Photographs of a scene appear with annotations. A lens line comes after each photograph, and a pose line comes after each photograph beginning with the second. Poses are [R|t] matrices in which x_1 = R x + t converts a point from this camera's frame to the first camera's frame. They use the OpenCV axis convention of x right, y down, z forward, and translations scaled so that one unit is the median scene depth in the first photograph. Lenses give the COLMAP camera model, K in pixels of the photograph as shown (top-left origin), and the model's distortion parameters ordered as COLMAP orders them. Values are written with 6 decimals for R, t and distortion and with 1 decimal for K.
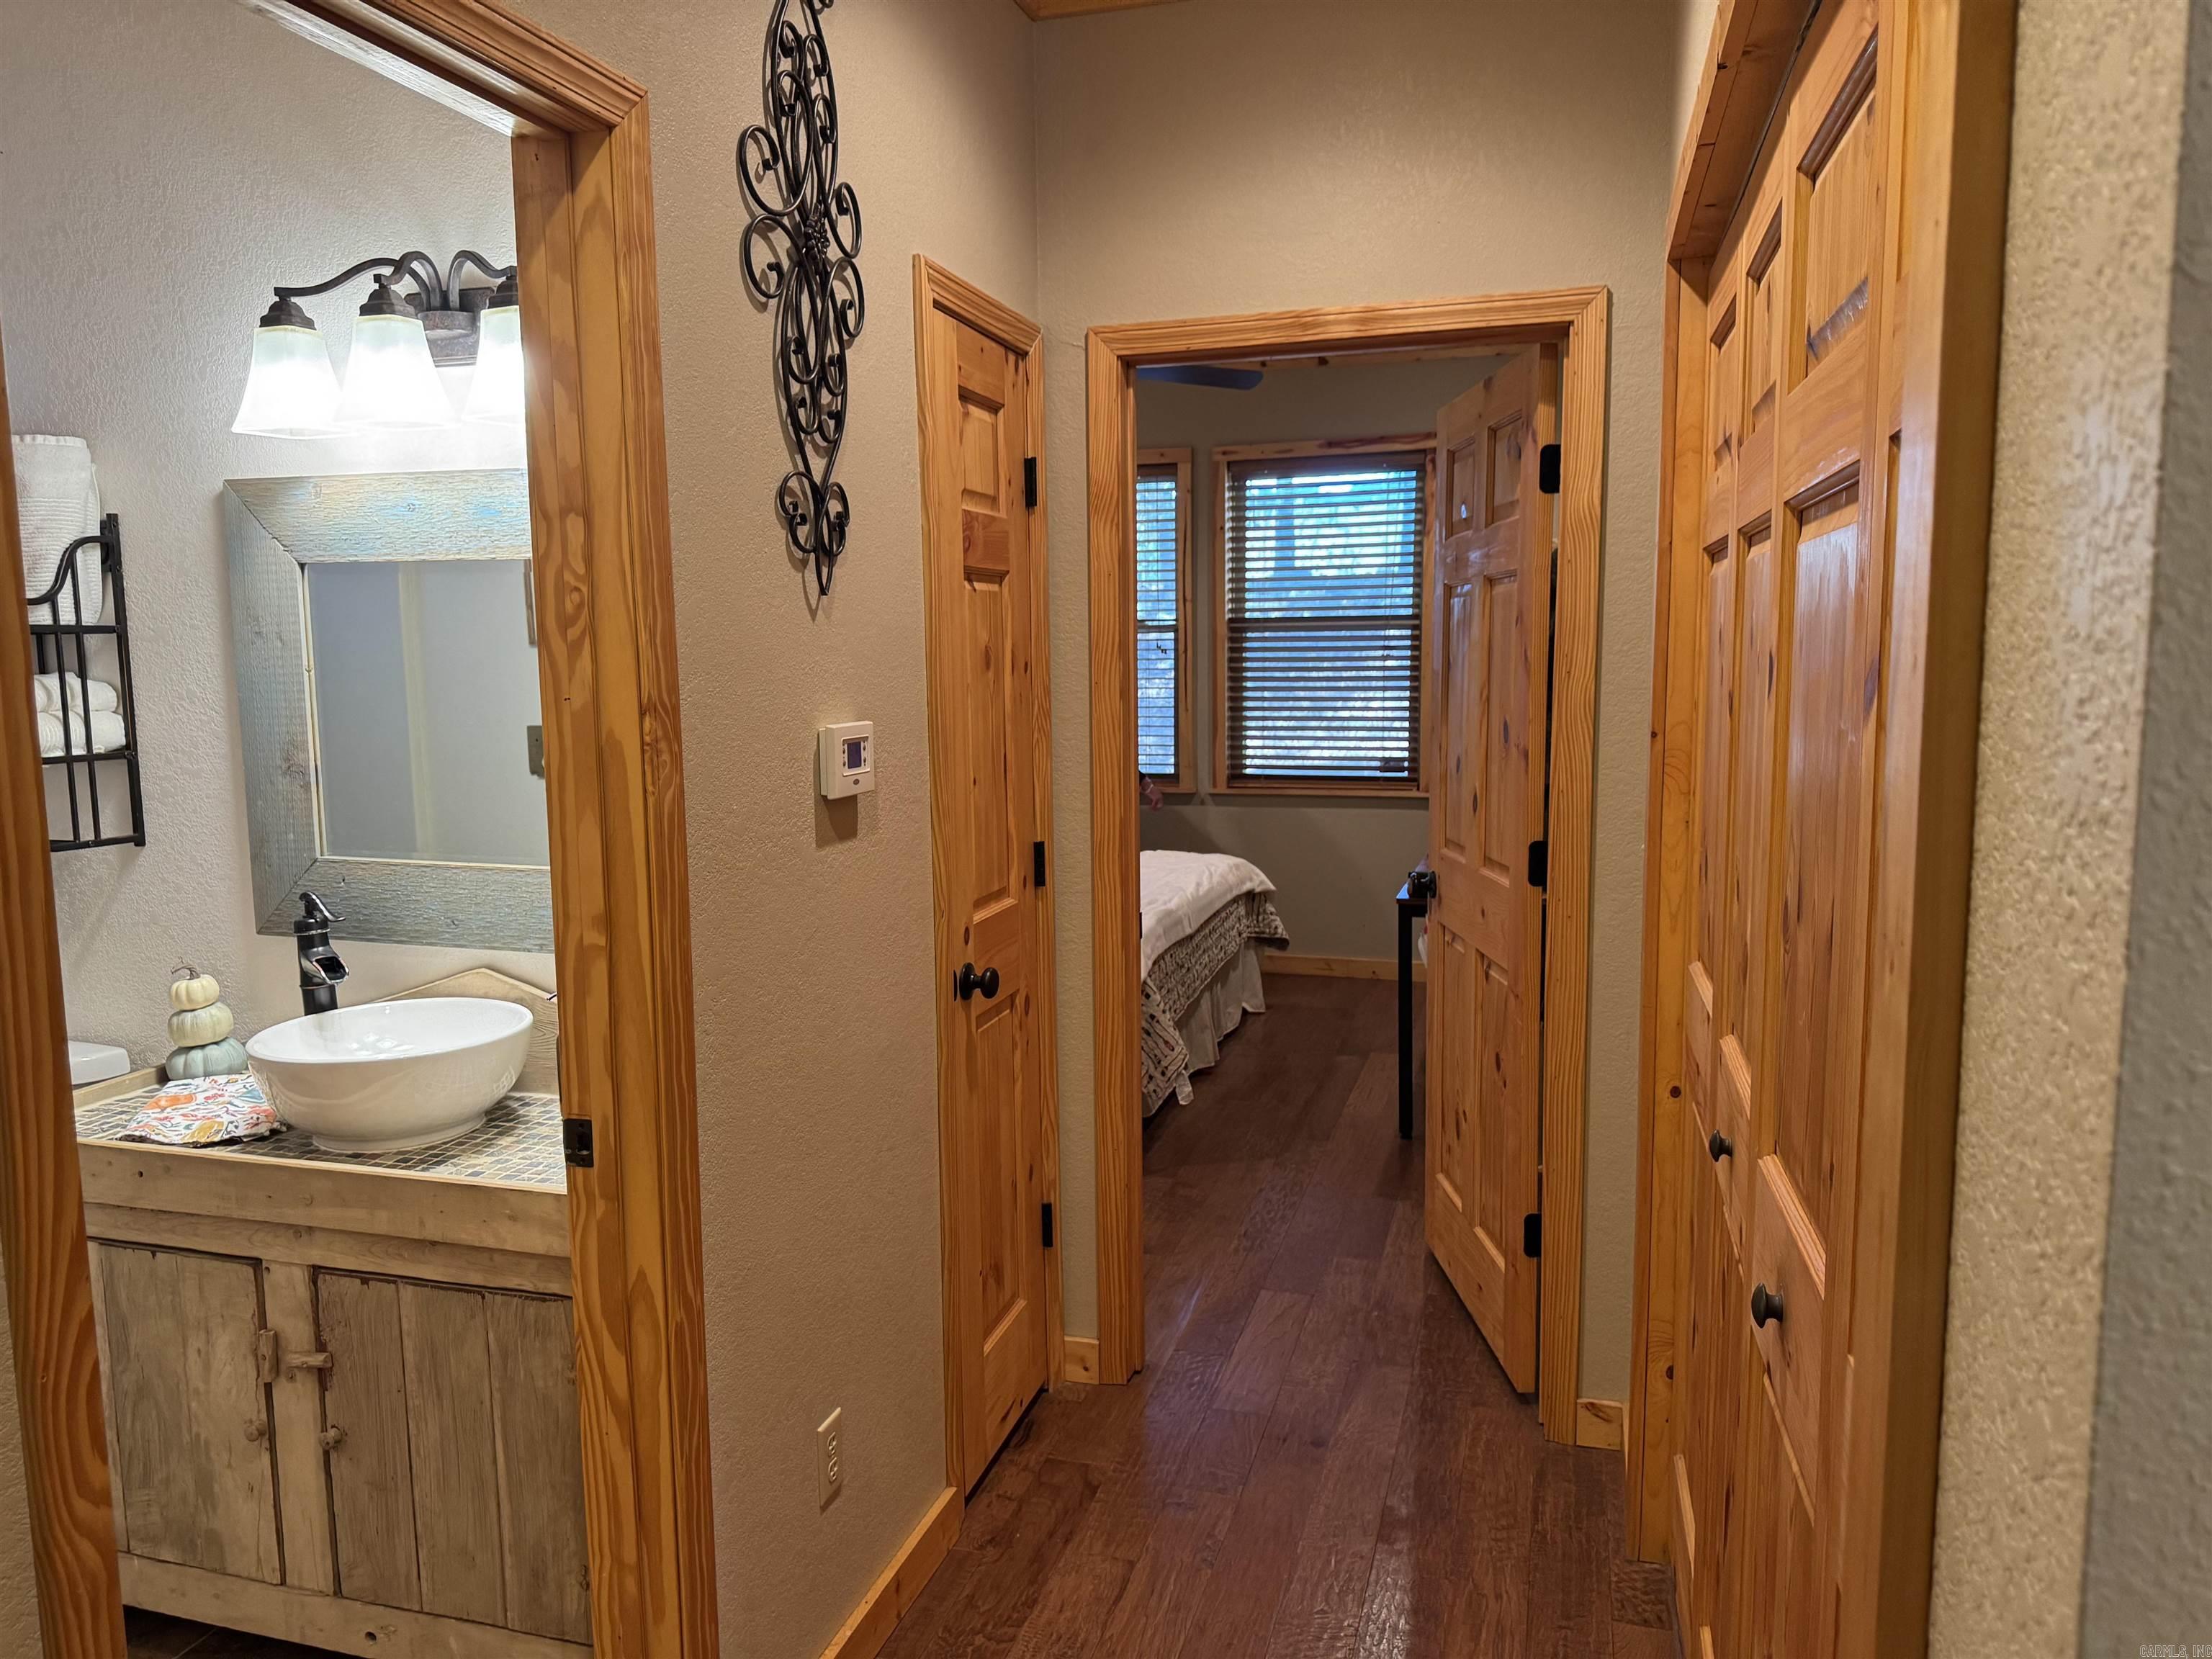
lens RADIAL K [[1575.0, 0, 1100.4], [0, 1575.0, 846.4], [0, 0, 1]] dist [0.067349, -0.104801]
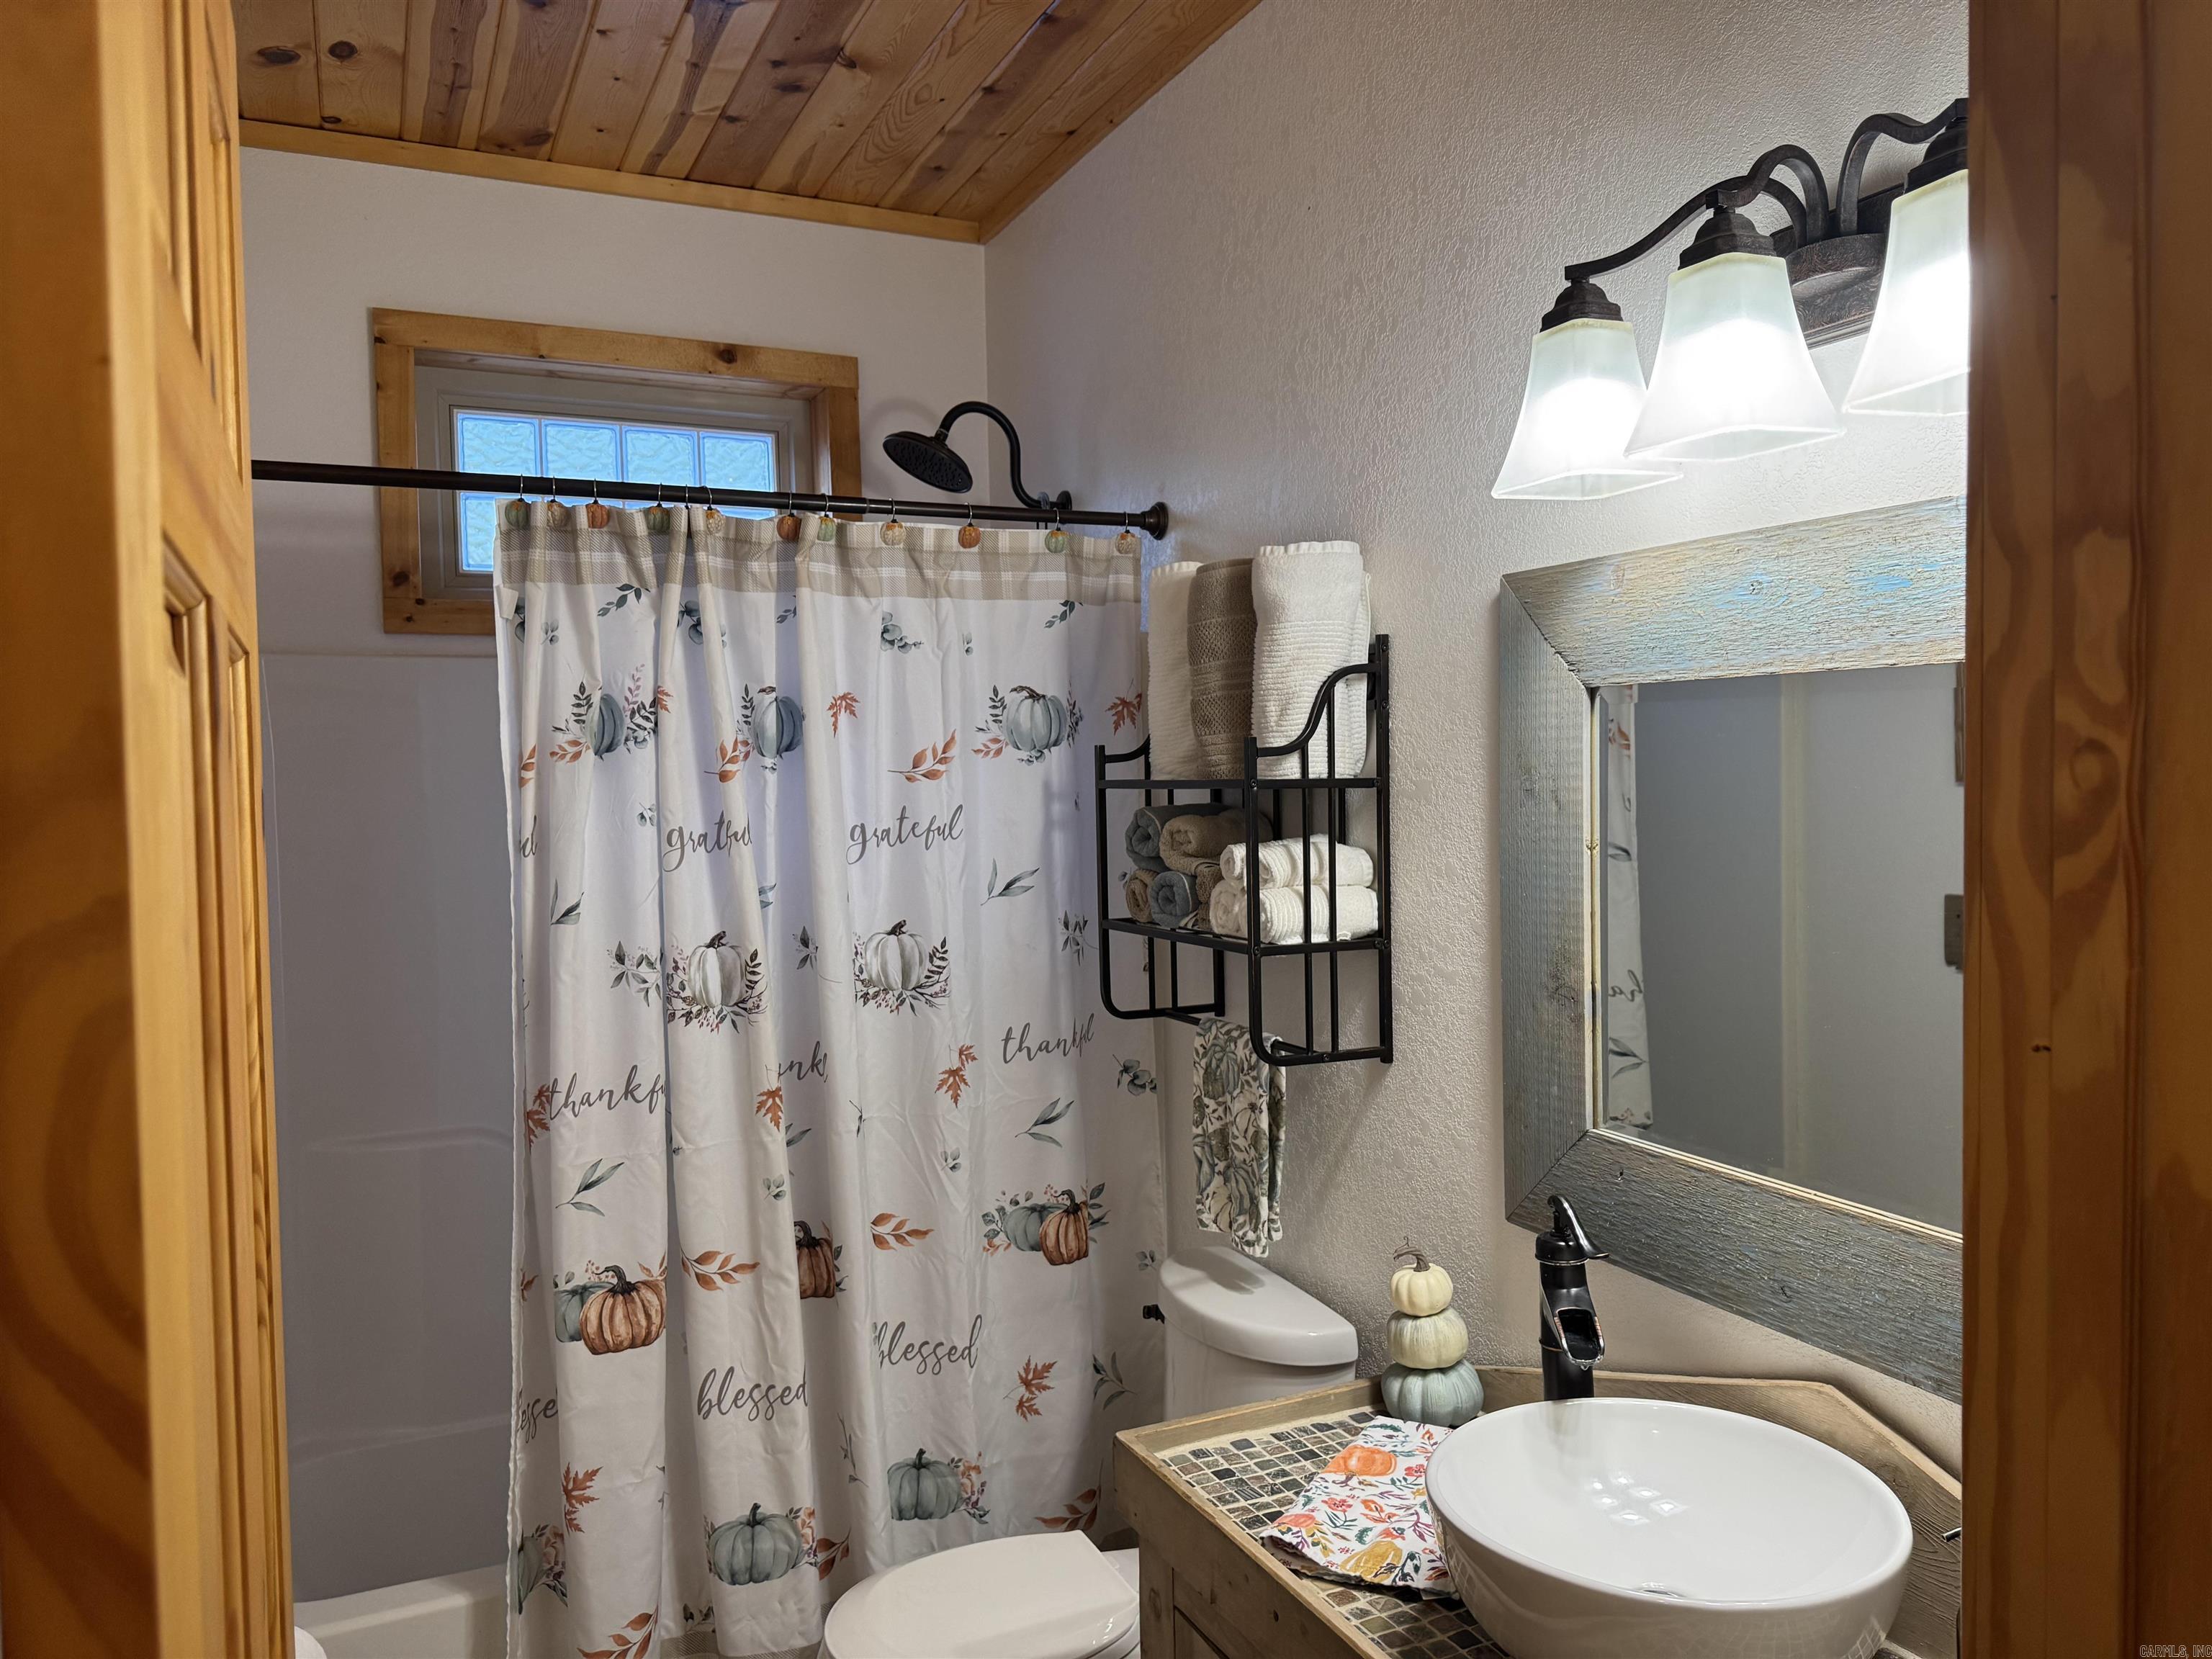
lens RADIAL K [[1553.9, 0, 1106.0], [0, 1553.9, 829.5], [0, 0, 1]] dist [0.158848, -0.312934]
pose [[0.670441, 0.026755, -0.741480, -0.162305], [-0.083494, 0.995723, -0.039565, -0.083257], [0.737250, 0.088435, 0.669807, 0.453649]]
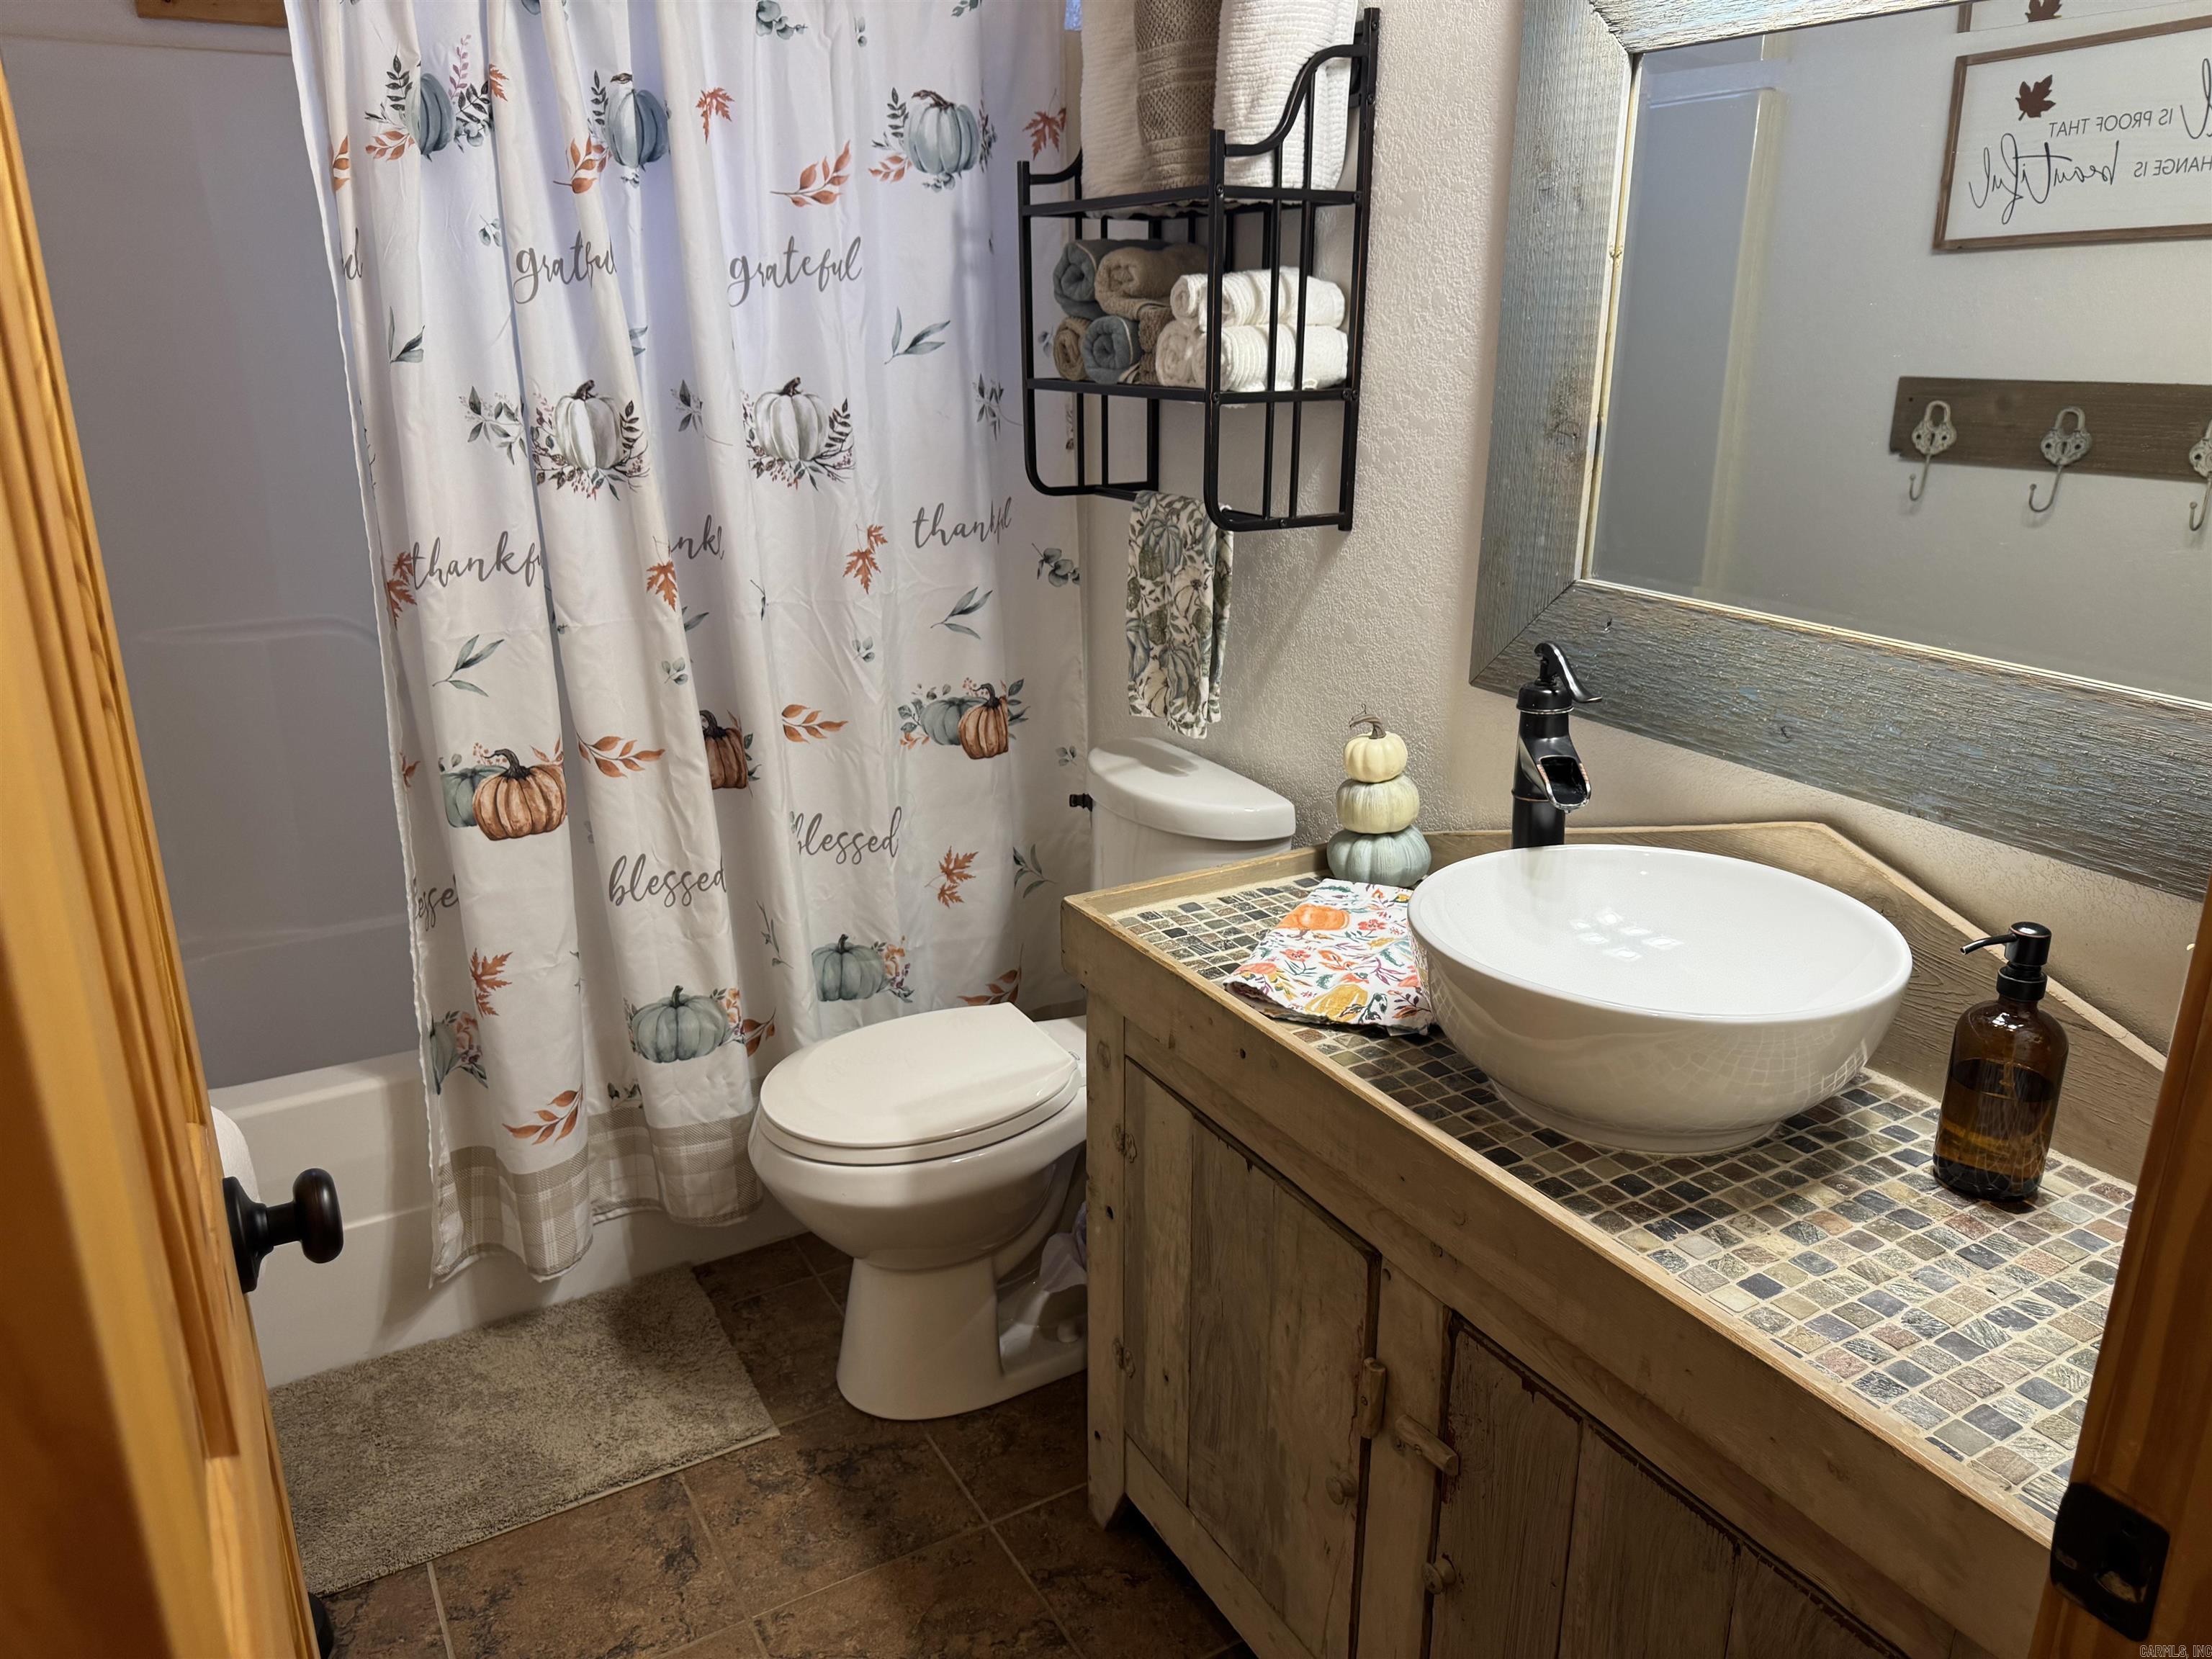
lens RADIAL K [[1553.9, 0, 1106.0], [0, 1553.9, 829.5], [0, 0, 1]] dist [0.158848, -0.312934]
pose [[0.730354, 0.224683, -0.645059, -0.236516], [-0.093060, 0.968278, 0.231900, -0.026954], [0.676700, -0.109340, 0.728094, 0.476974]]
